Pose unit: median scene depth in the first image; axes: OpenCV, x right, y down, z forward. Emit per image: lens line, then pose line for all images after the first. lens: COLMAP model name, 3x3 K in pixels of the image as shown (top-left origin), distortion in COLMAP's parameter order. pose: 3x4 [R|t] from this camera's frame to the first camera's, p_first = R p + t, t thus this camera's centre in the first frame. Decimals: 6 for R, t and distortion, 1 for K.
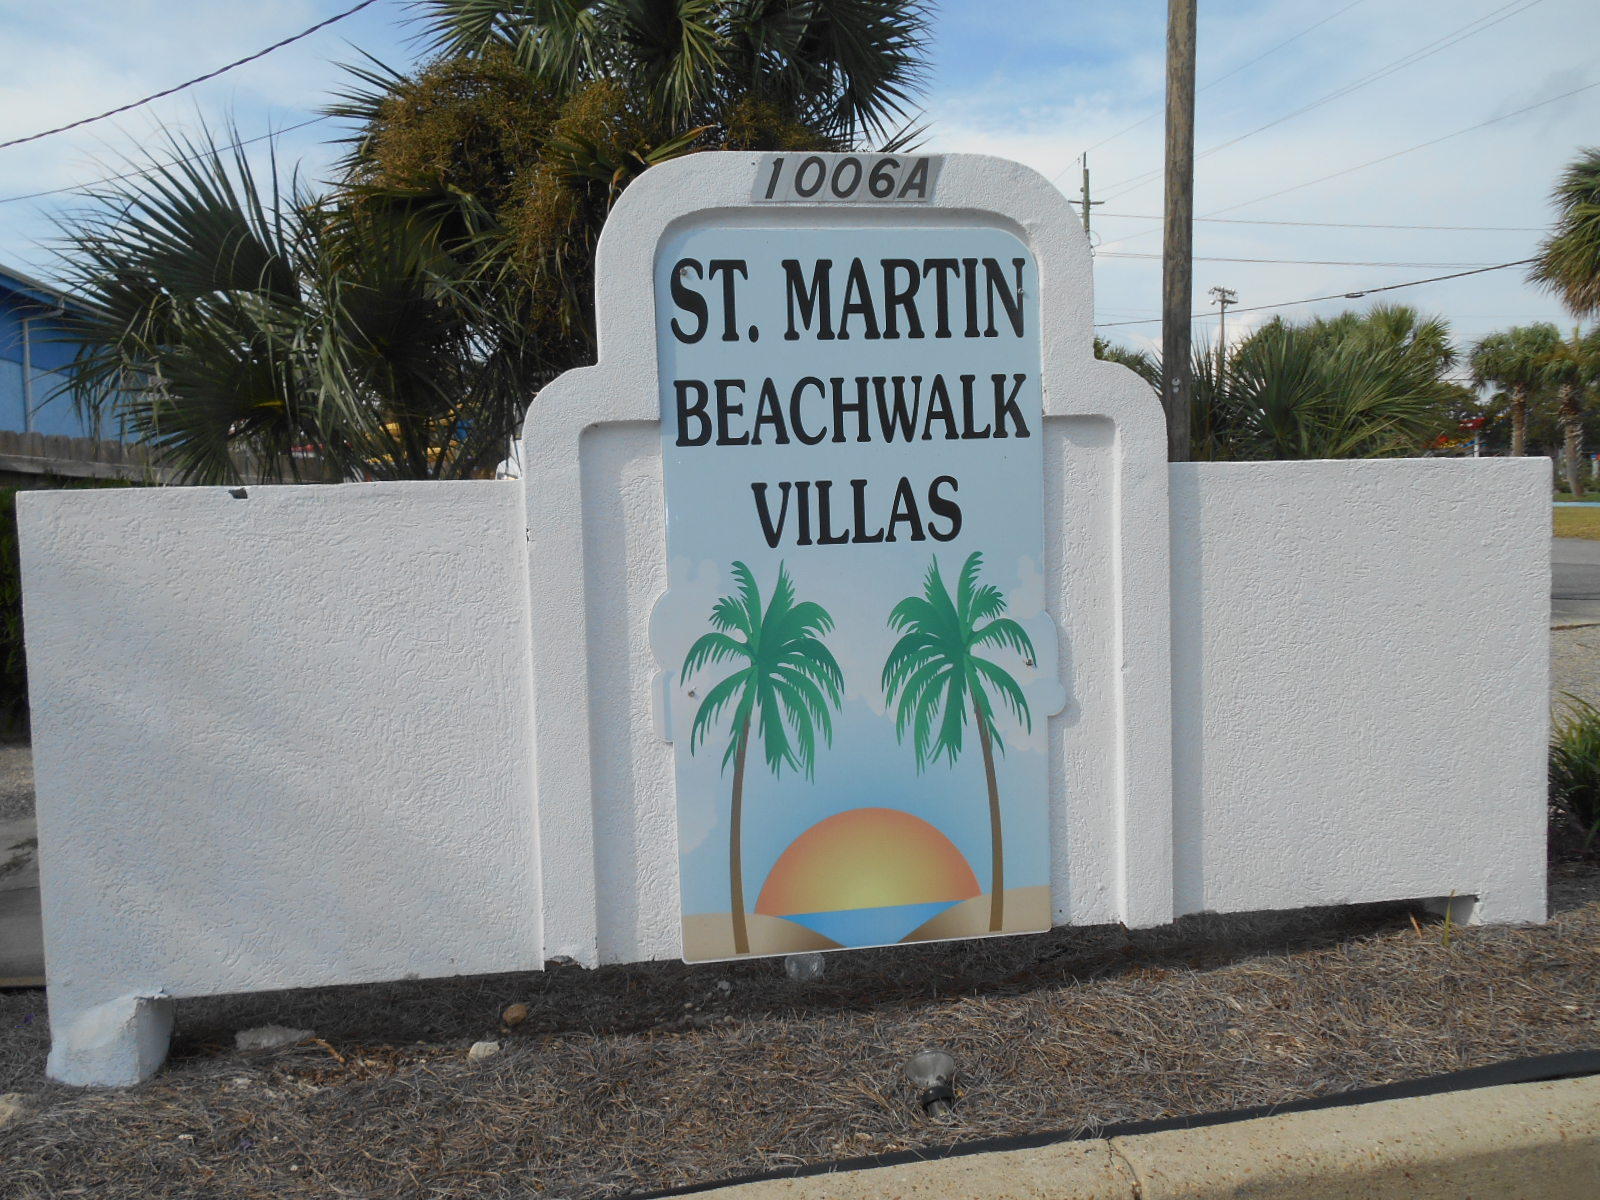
lens RADIAL K [[1261.1, 0, 798.7], [0, 1261.1, 595.2], [0, 0, 1]] dist [-0.016300, 0.006442]
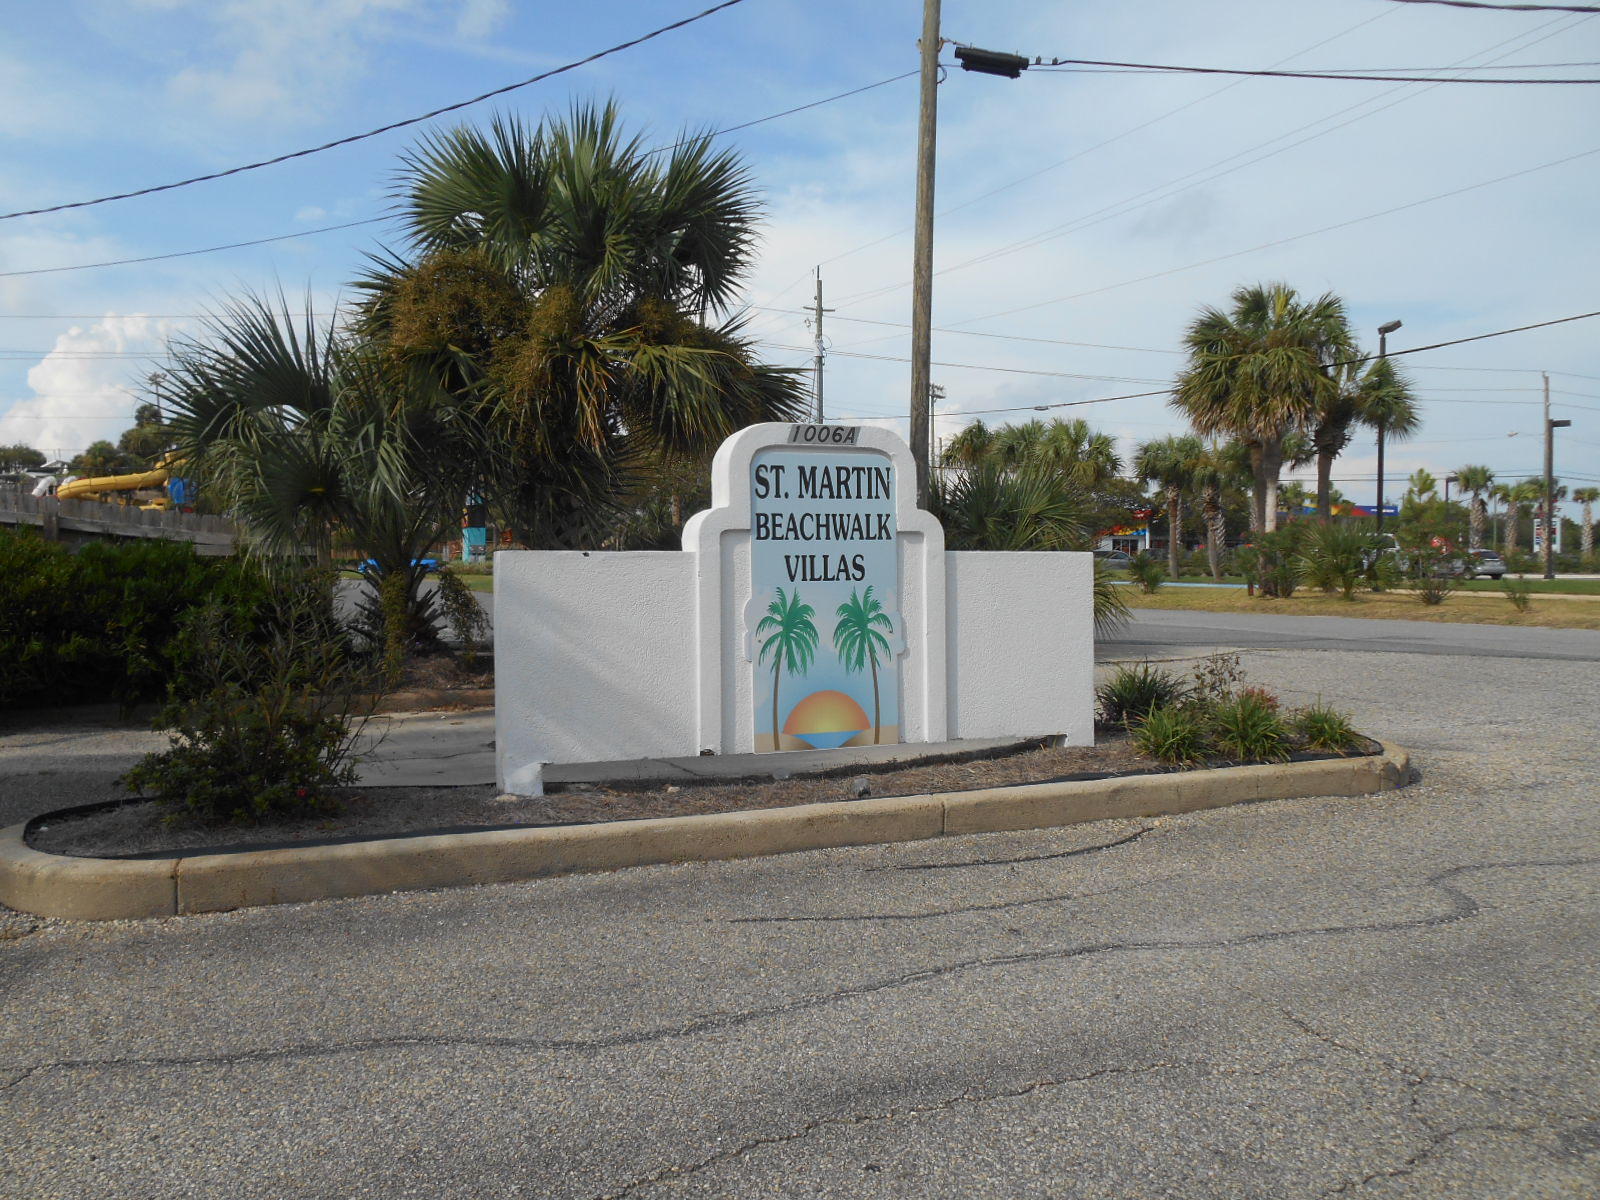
lens RADIAL K [[1261.1, 0, 801.0], [0, 1261.1, 603.8], [0, 0, 1]] dist [-0.016300, 0.006442]
pose [[0.975314, 0.016173, 0.220231, -0.535850], [-0.005088, 0.998696, -0.050807, 0.127667], [-0.220765, 0.048433, 0.974124, -1.370641]]
